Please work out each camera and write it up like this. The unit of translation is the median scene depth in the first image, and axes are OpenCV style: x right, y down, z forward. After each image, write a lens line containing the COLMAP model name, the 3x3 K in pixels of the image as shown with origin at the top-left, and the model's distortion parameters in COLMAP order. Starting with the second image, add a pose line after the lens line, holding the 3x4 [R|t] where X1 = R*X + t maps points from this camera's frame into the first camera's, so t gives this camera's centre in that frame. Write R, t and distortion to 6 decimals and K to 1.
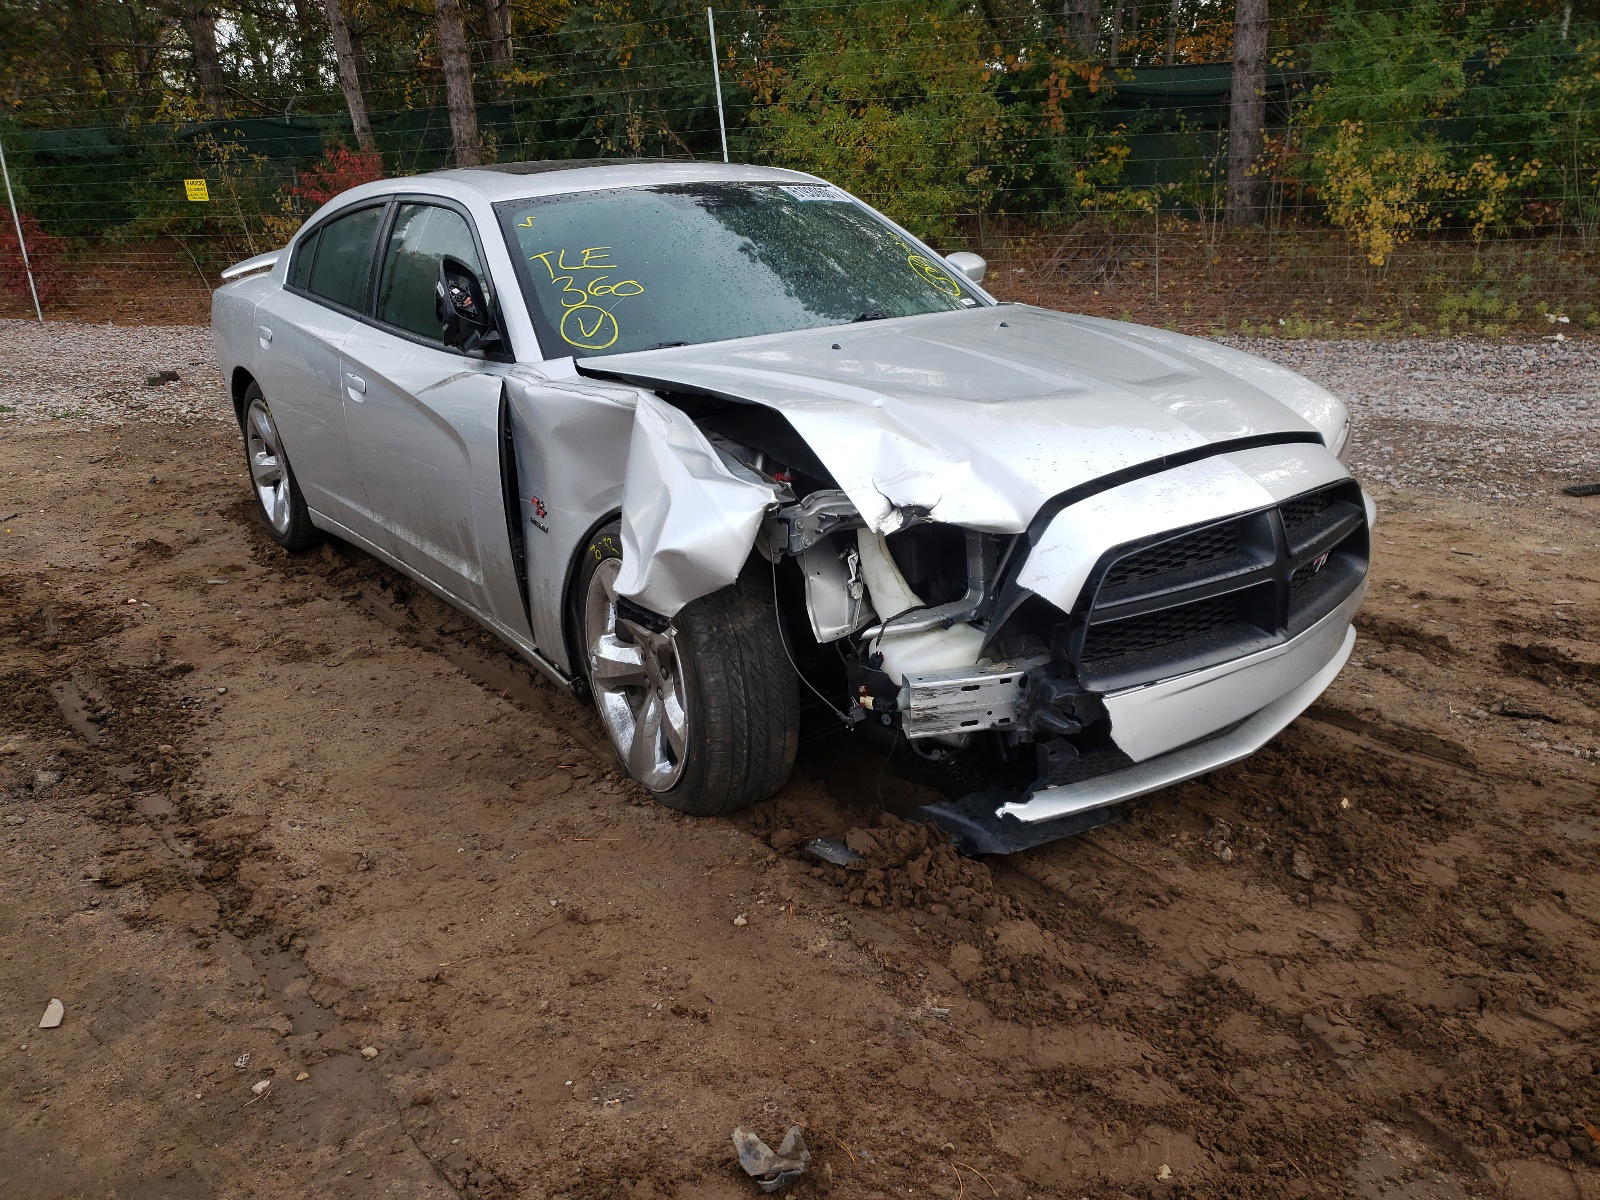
lens RADIAL K [[1214.4, 0, 806.5], [0, 1214.4, 611.7], [0, 0, 1]] dist [0.013687, 0.010544]
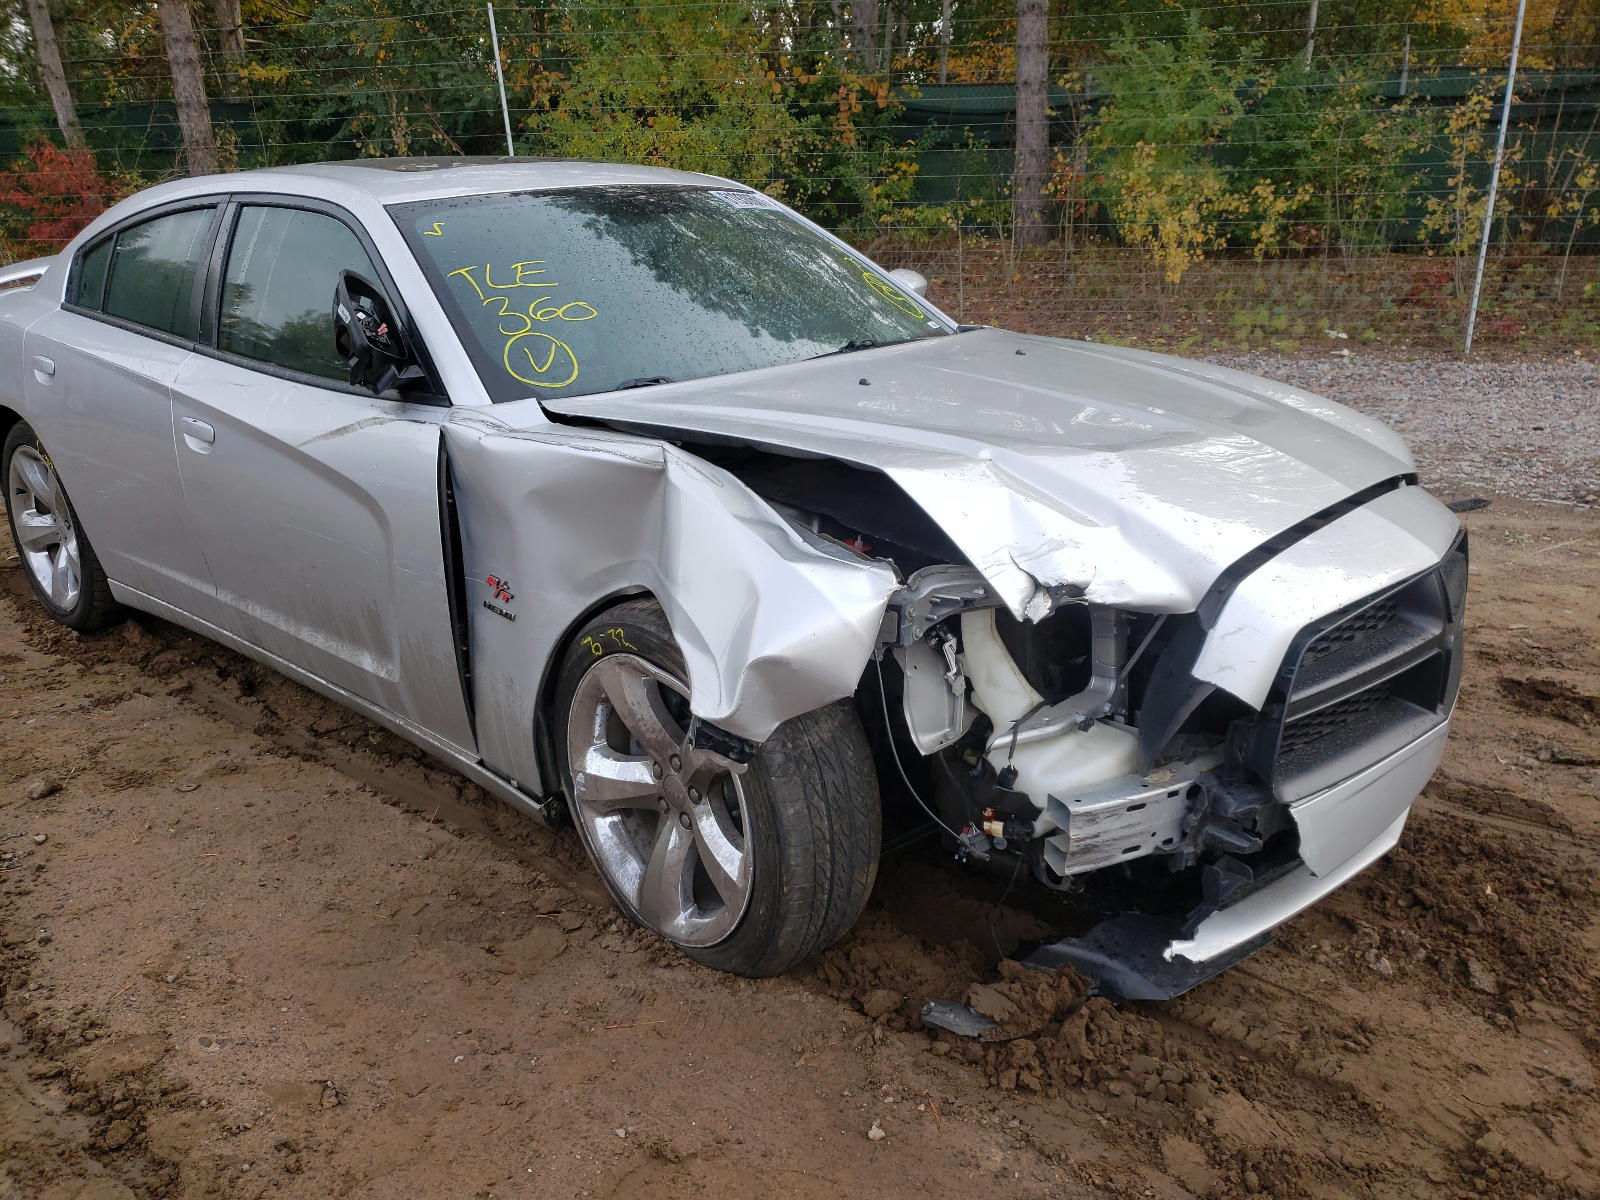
lens RADIAL K [[1214.4, 0, 790.2], [0, 1214.4, 612.7], [0, 0, 1]] dist [0.013687, 0.010544]
pose [[0.981261, -0.047914, 0.186633, -0.171228], [0.049807, 0.998744, -0.005463, -0.053033], [-0.186137, 0.014656, 0.982414, 0.177147]]
